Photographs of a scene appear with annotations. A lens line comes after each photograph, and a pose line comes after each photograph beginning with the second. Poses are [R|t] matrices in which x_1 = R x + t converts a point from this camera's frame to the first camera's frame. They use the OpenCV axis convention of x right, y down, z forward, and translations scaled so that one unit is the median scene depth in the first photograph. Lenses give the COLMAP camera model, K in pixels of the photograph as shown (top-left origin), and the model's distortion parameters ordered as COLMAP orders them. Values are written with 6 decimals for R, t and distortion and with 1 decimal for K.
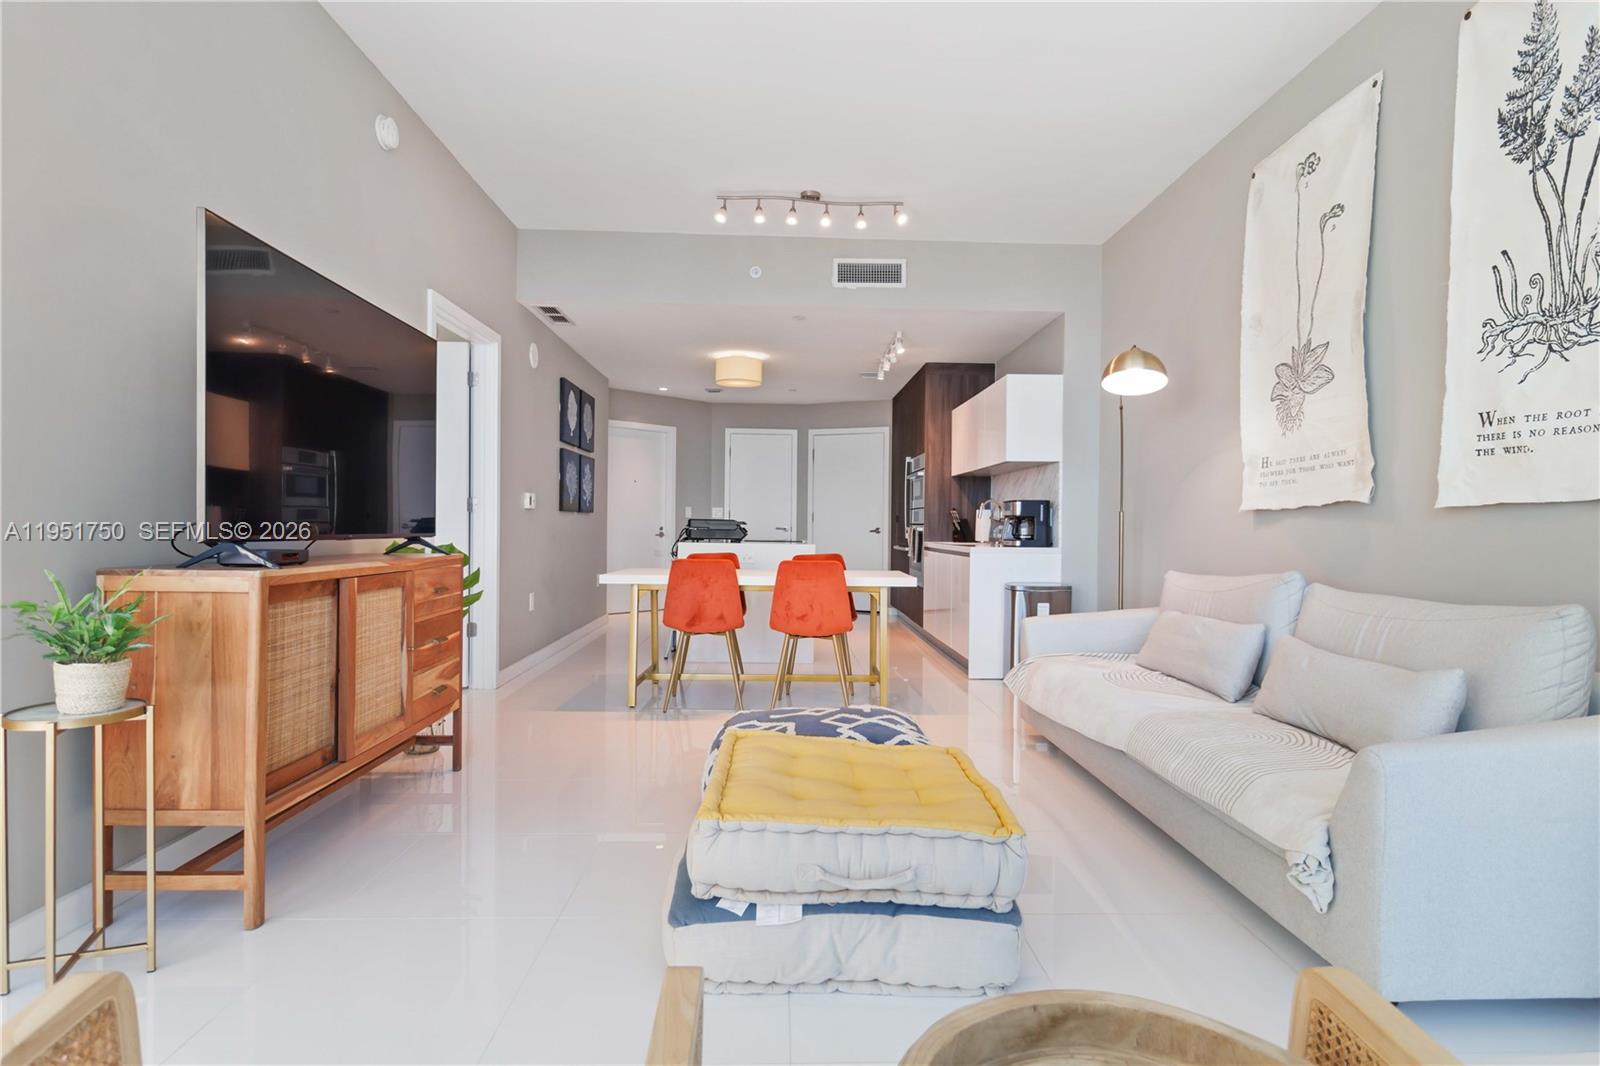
lens RADIAL K [[834.7, 0, 796.7], [0, 834.7, 536.8], [0, 0, 1]] dist [0.001480, -0.001068]
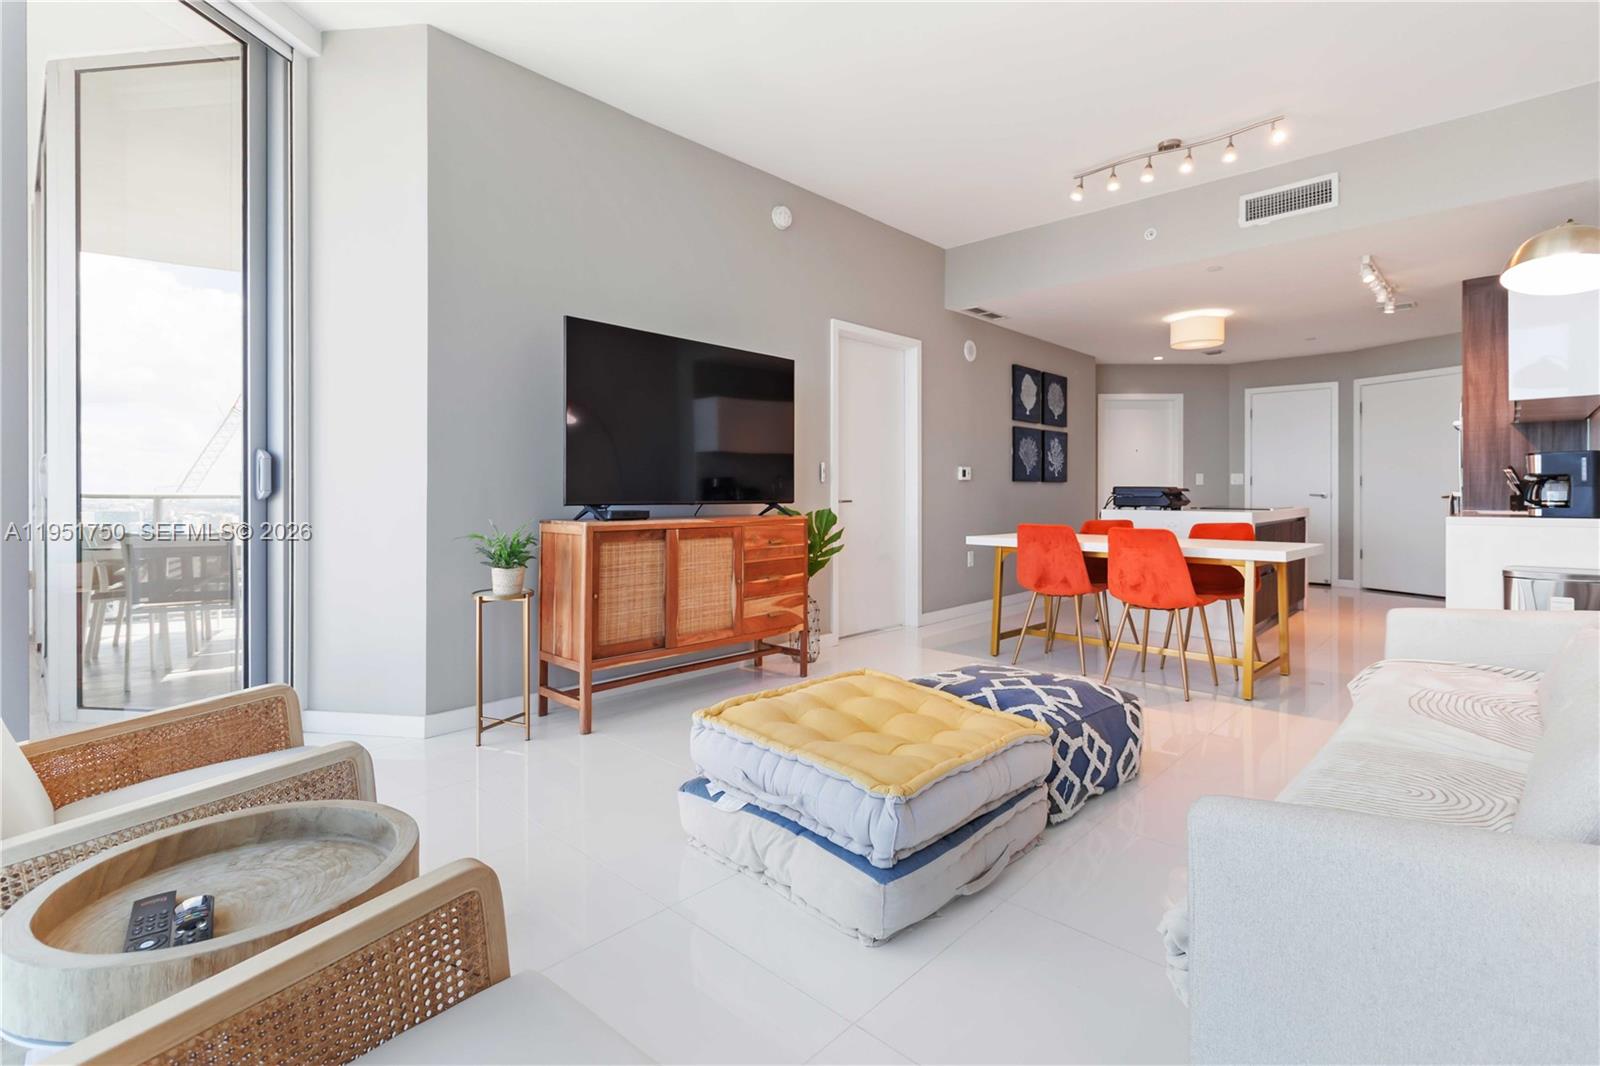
lens RADIAL K [[732.0, 0, 779.4], [0, 732.0, 492.4], [0, 0, 1]] dist [0.001279, 0.001402]
pose [[0.702410, -0.012284, -0.711667, 0.297017], [-0.000421, 0.999844, -0.017674, 0.002630], [0.711773, 0.012714, 0.702295, 0.102352]]
